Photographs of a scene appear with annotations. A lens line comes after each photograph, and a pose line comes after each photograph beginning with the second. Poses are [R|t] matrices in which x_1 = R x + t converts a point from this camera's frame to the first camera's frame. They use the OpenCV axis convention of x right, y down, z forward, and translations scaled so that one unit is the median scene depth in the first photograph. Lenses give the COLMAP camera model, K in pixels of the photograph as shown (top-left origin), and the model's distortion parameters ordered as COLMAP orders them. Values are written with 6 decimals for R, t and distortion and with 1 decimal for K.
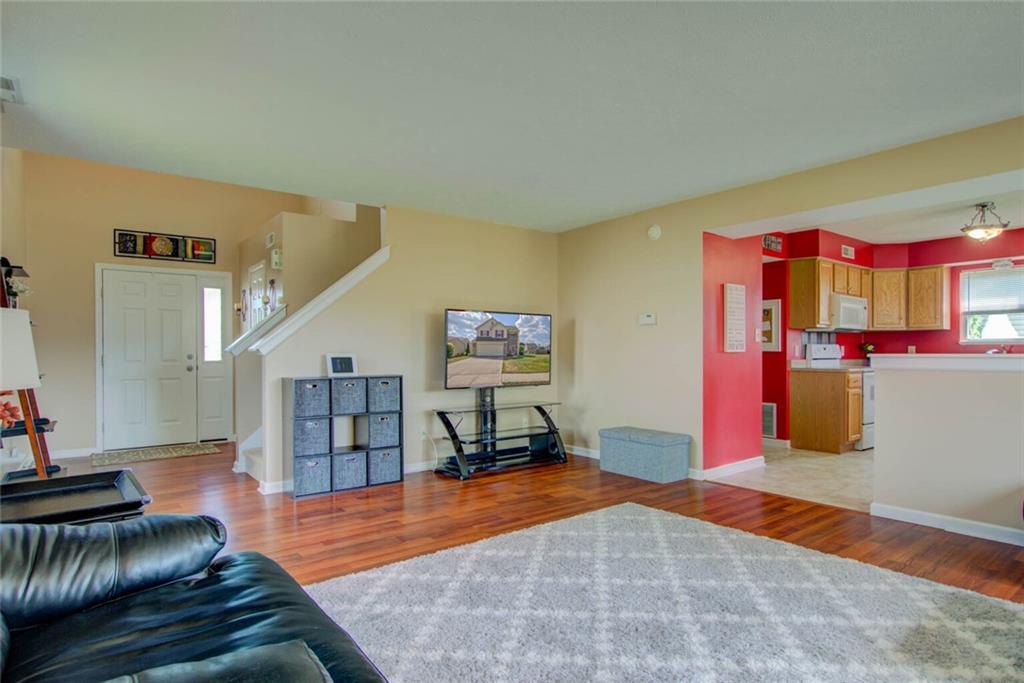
lens RADIAL K [[568.6, 0, 519.9], [0, 568.6, 351.4], [0, 0, 1]] dist [-0.001126, 0.002337]
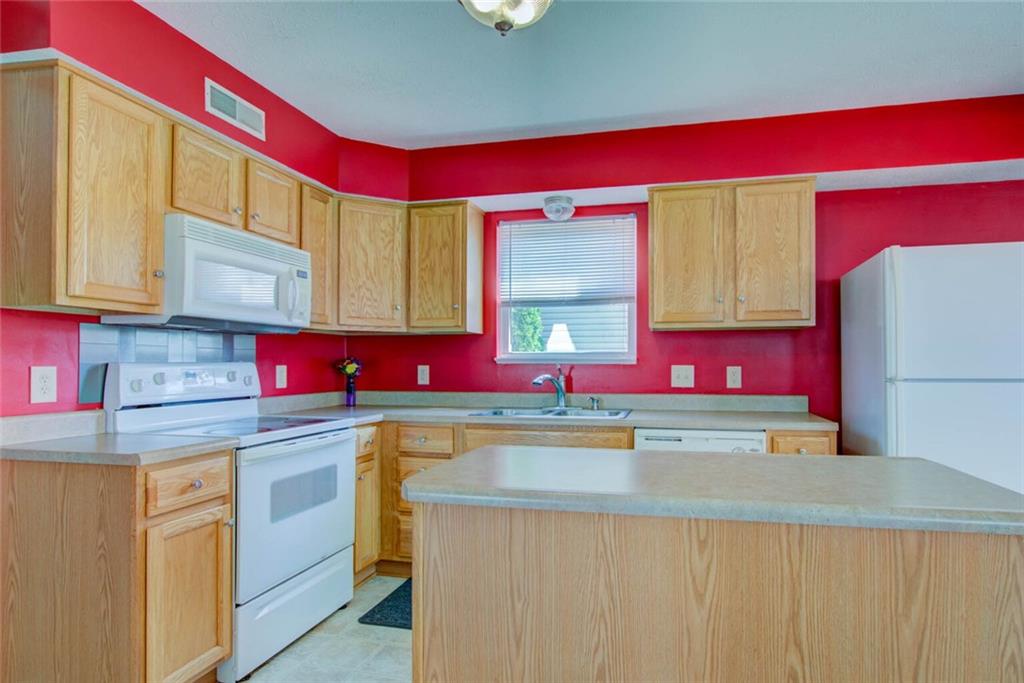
lens RADIAL K [[563.8, 0, 558.3], [0, 563.8, 355.3], [0, 0, 1]] dist [-0.012750, 0.009292]
pose [[0.767615, 0.007739, 0.640865, 0.656475], [-0.001460, 0.999946, -0.010326, -0.018790], [-0.640910, 0.006991, 0.767584, 0.766743]]
